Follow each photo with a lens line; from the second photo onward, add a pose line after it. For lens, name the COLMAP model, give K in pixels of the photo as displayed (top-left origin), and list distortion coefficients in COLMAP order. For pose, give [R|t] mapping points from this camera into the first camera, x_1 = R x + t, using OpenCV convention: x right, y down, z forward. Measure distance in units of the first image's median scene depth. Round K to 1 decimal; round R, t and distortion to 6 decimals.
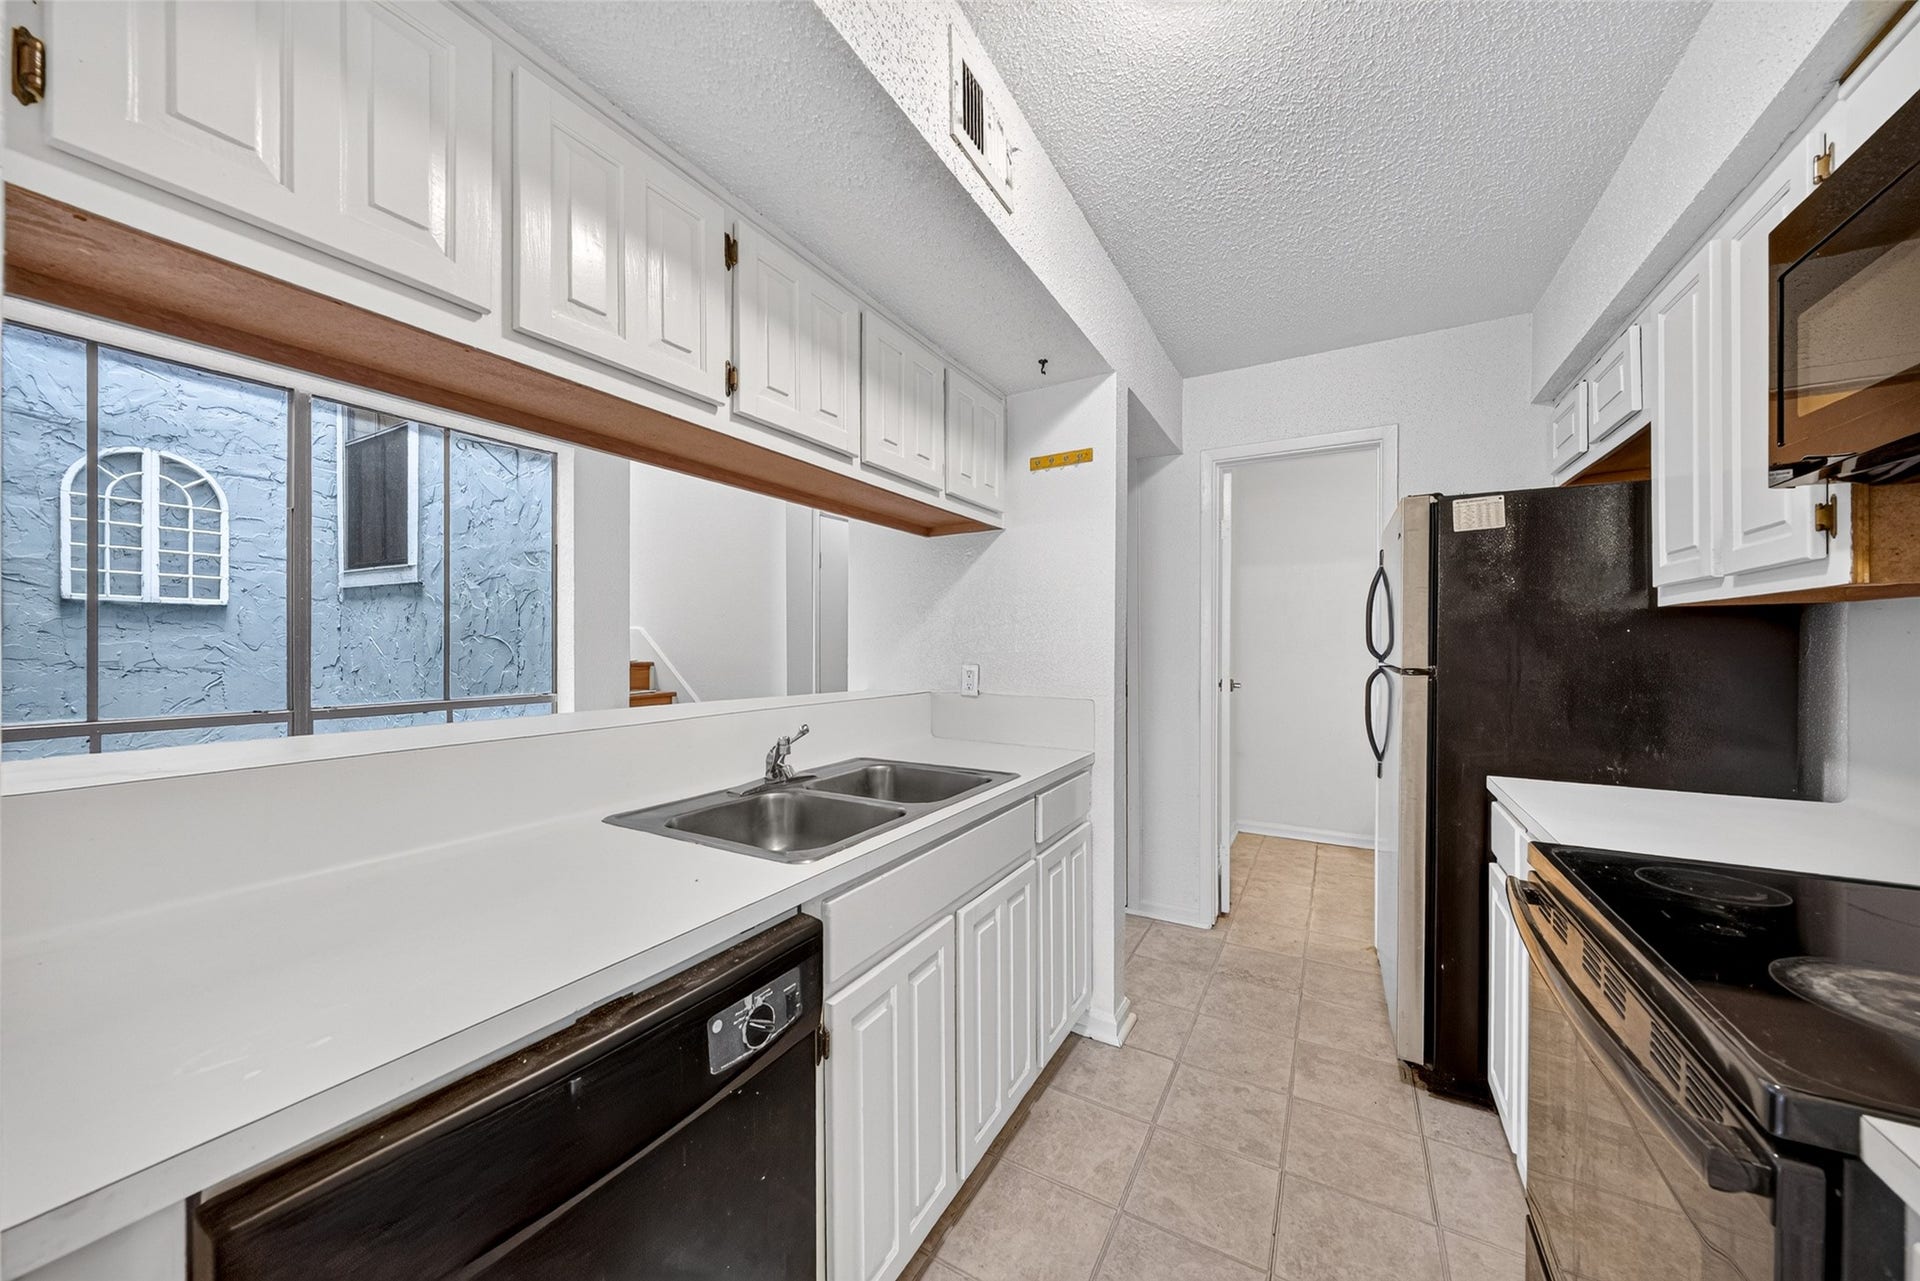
lens RADIAL K [[671.4, 0, 978.0], [0, 671.4, 648.8], [0, 0, 1]] dist [0.000717, 0.000009]
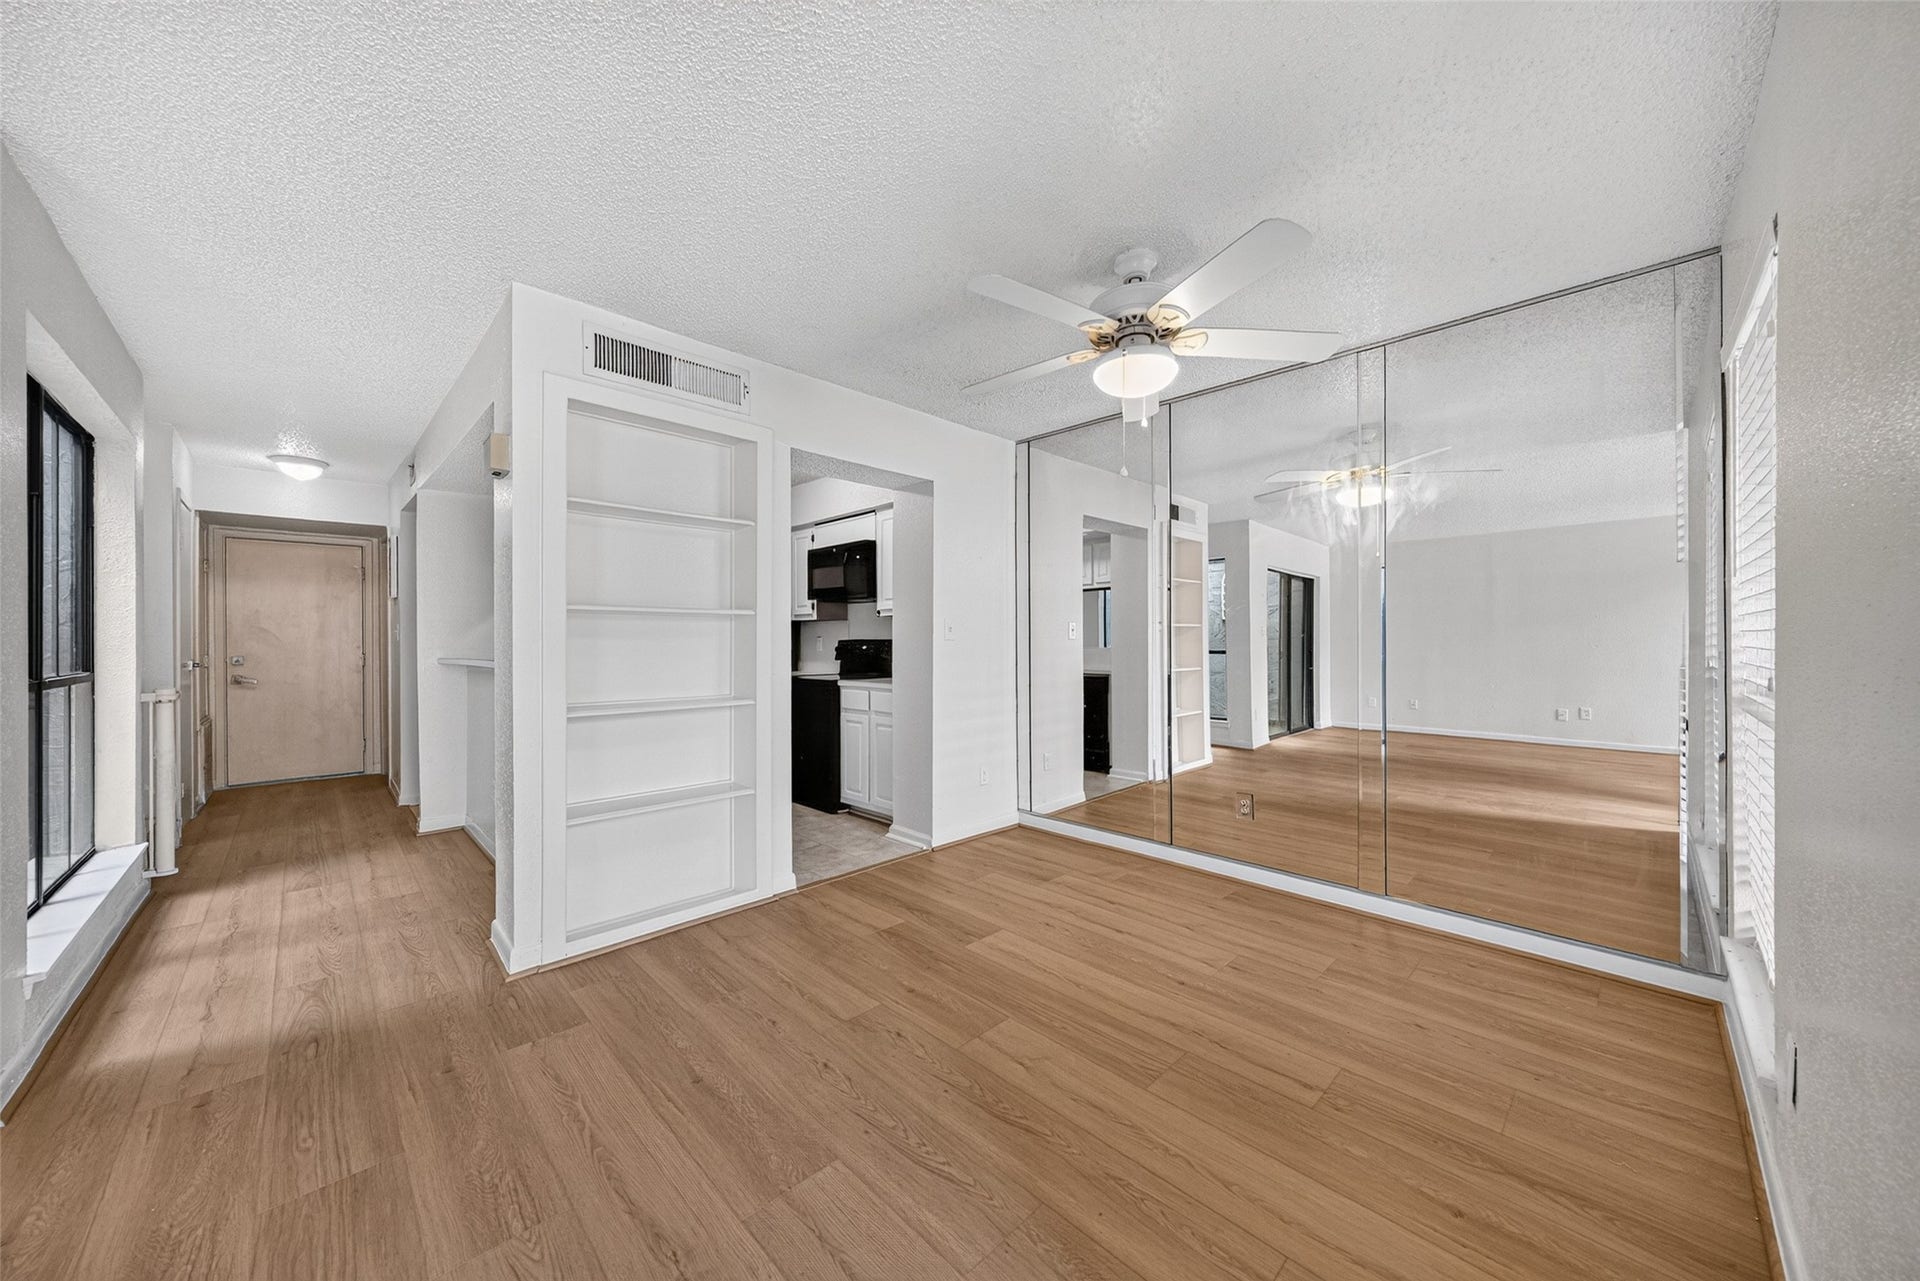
lens RADIAL K [[657.5, 0, 942.0], [0, 657.5, 643.0], [0, 0, 1]] dist [-0.000015, 0.000059]
pose [[0.301819, -0.006240, 0.953345, -0.937667], [0.005728, 0.999972, 0.004731, 0.018884], [-0.953348, 0.004033, 0.301846, -0.421472]]
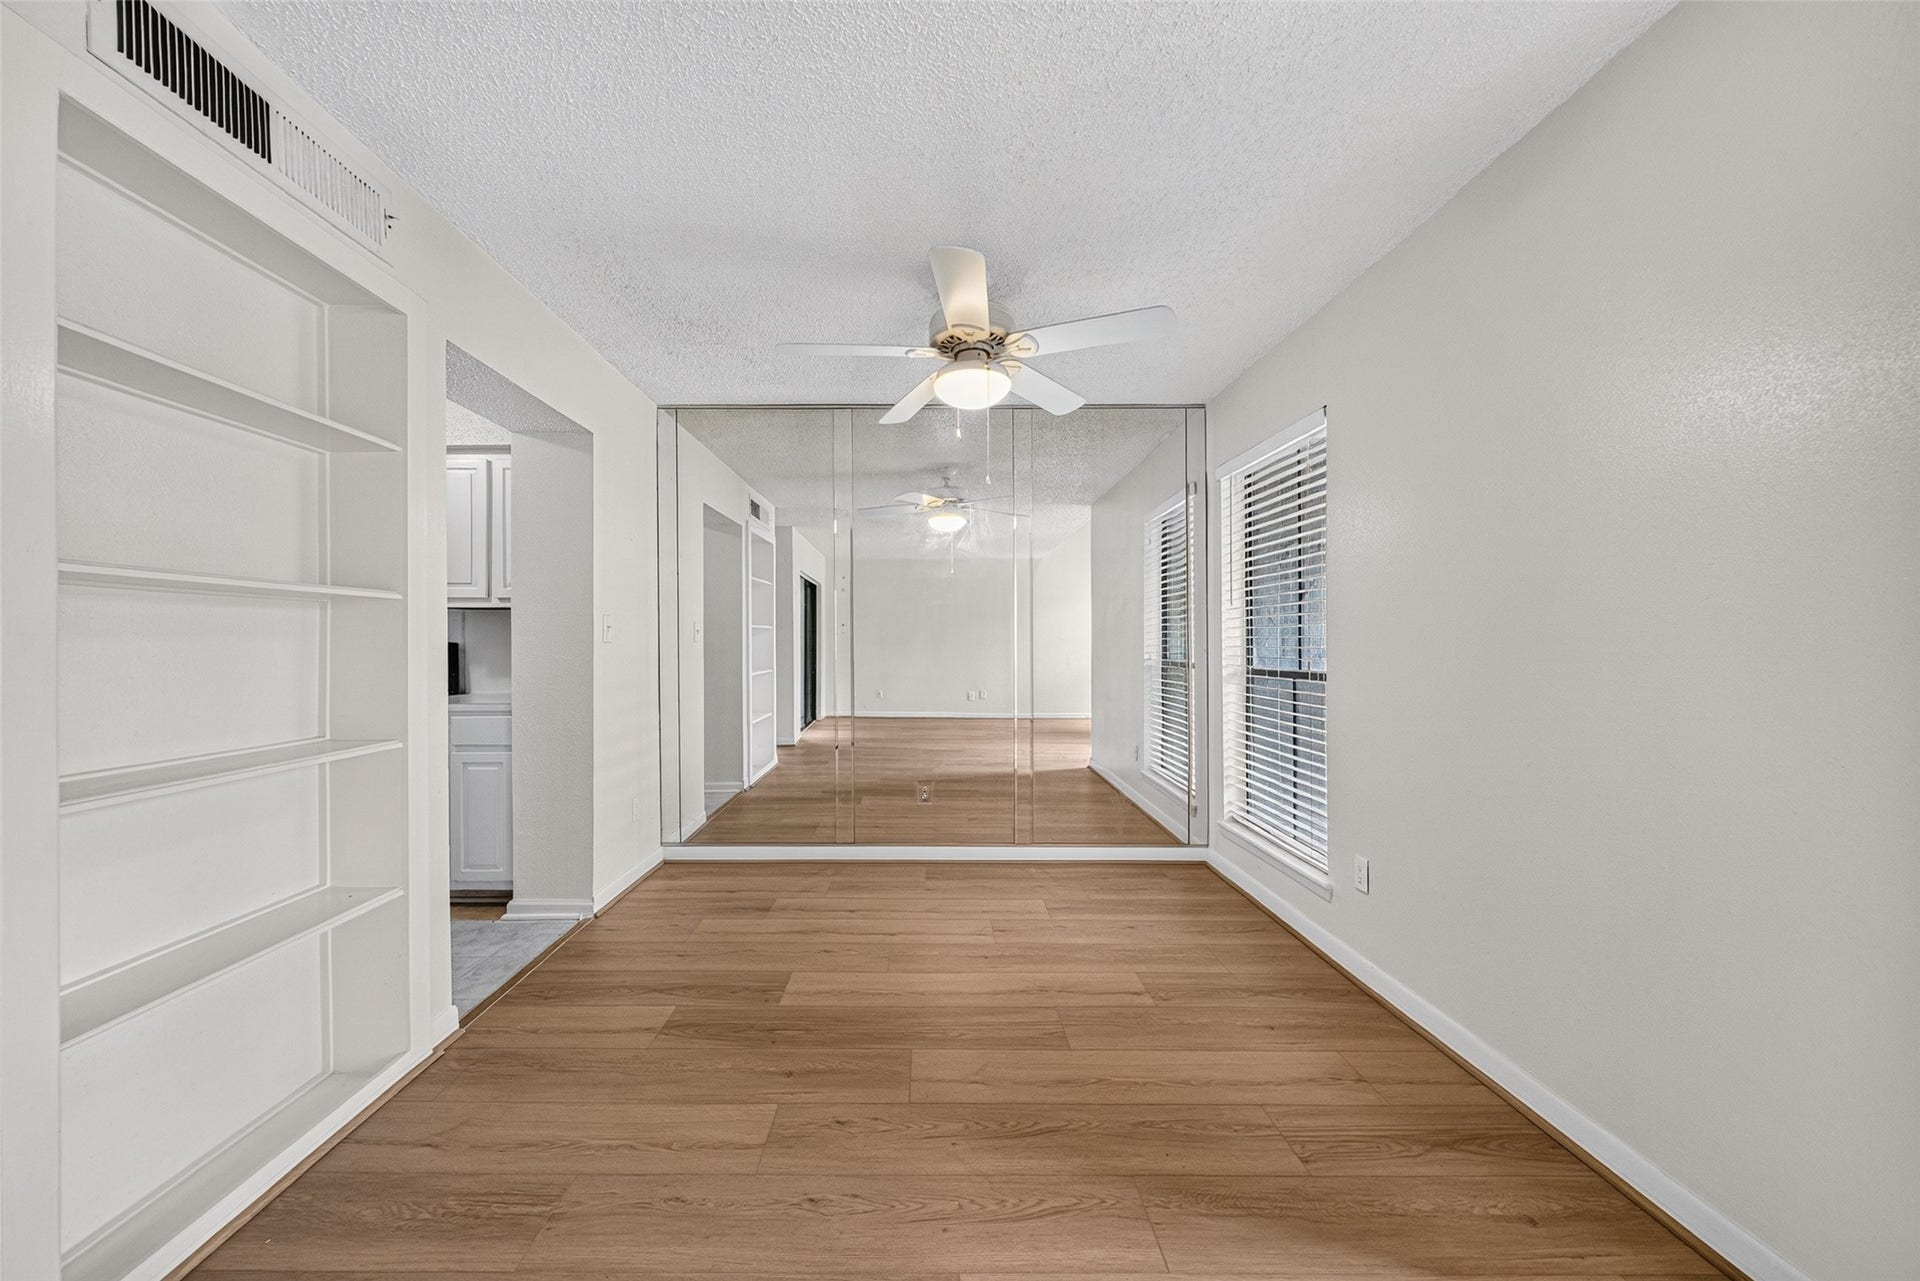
lens RADIAL K [[690.3, 0, 910.7], [0, 690.3, 643.4], [0, 0, 1]] dist [-0.000477, -0.000177]
pose [[-0.466642, -0.003494, 0.884440, -0.867959], [0.003648, 0.999976, 0.005875, 0.017853], [-0.884439, 0.005968, -0.466618, -0.053023]]
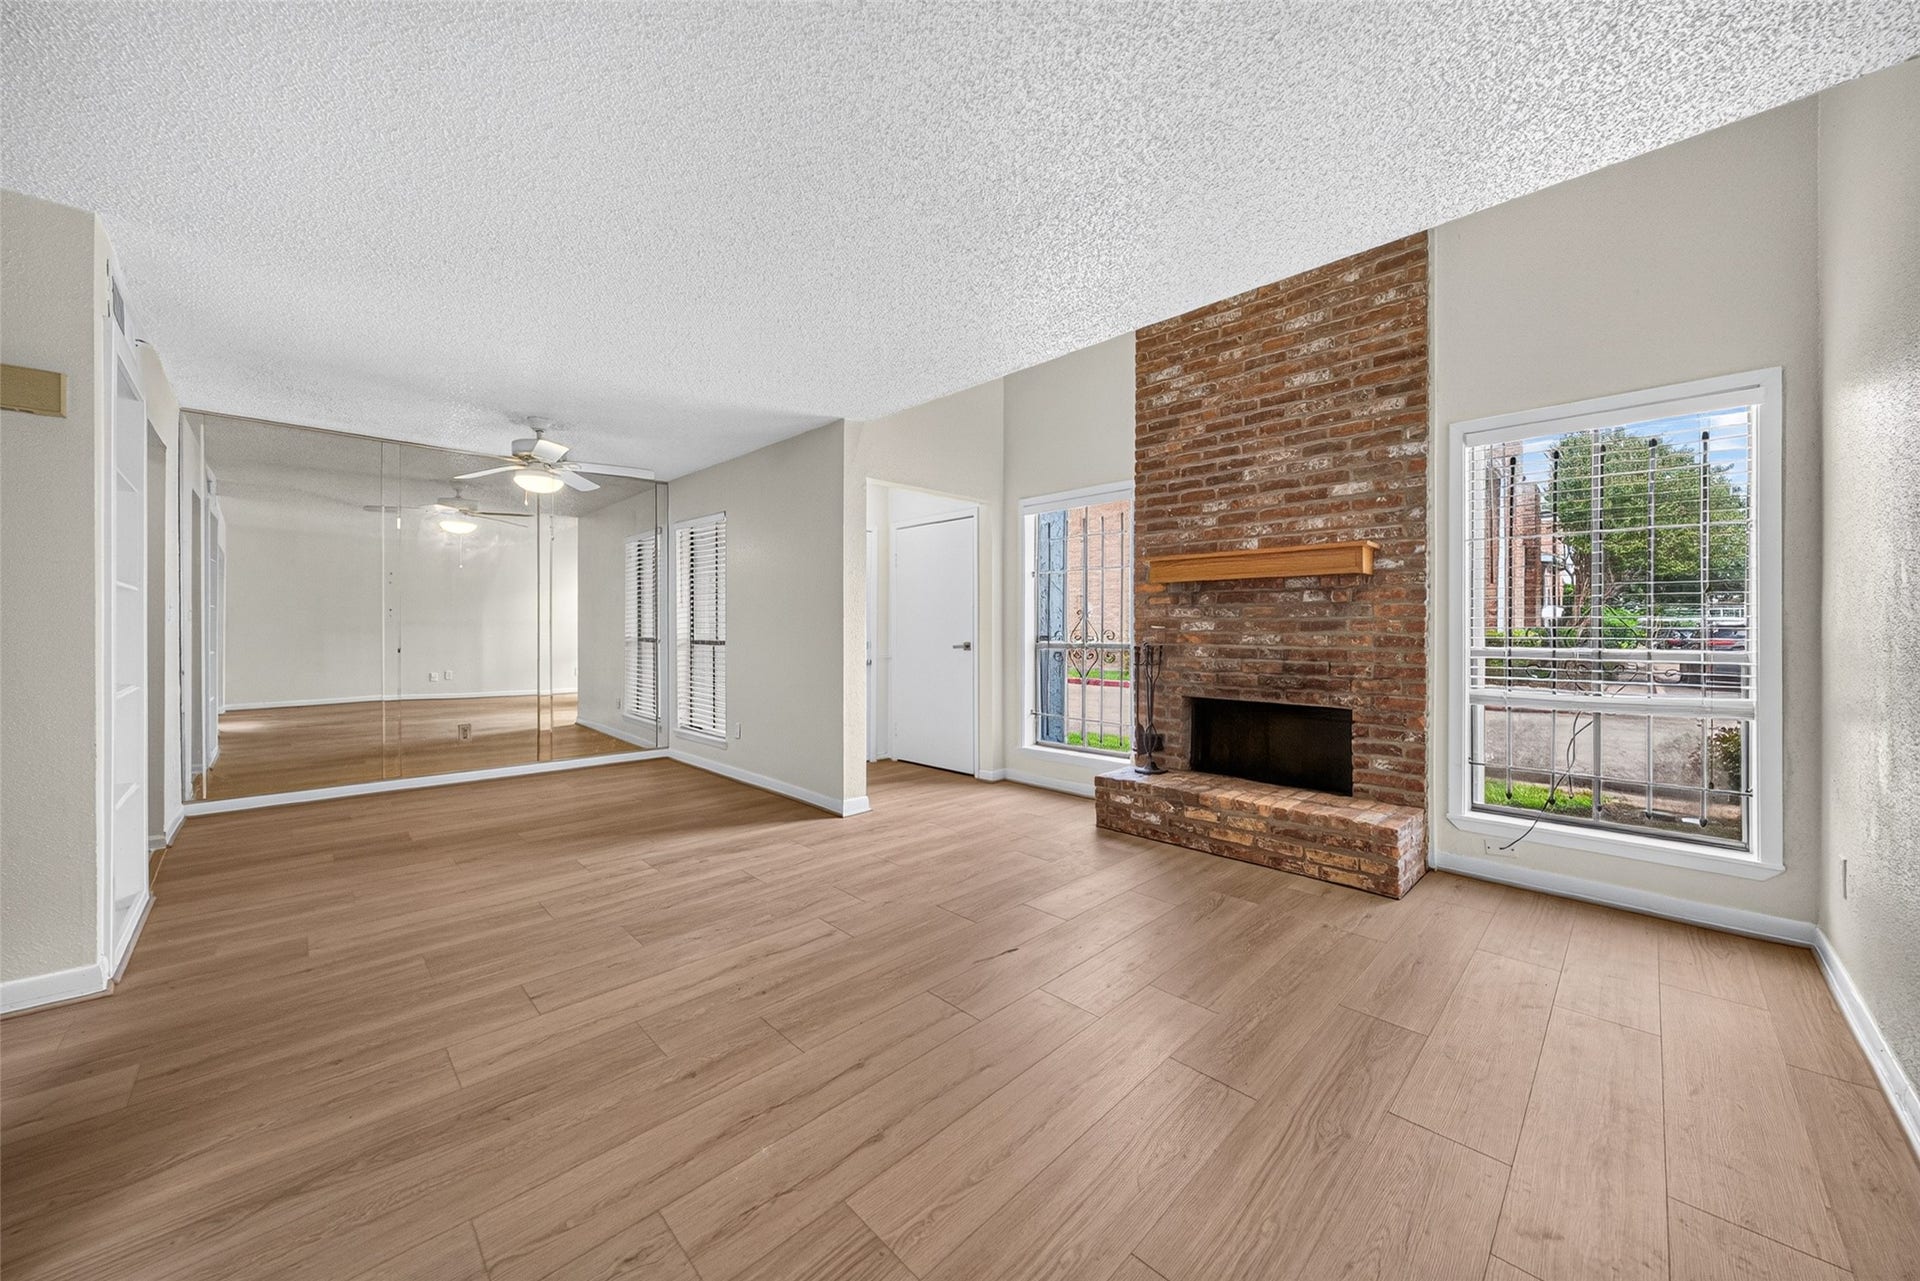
lens RADIAL K [[701.9, 0, 944.6], [0, 701.9, 626.6], [0, 0, 1]] dist [0.001847, 0.000092]
pose [[-0.954811, -0.007282, 0.297126, -1.332363], [-0.006547, 0.999973, 0.003470, 0.017027], [-0.297143, 0.001368, -0.954832, 0.529471]]
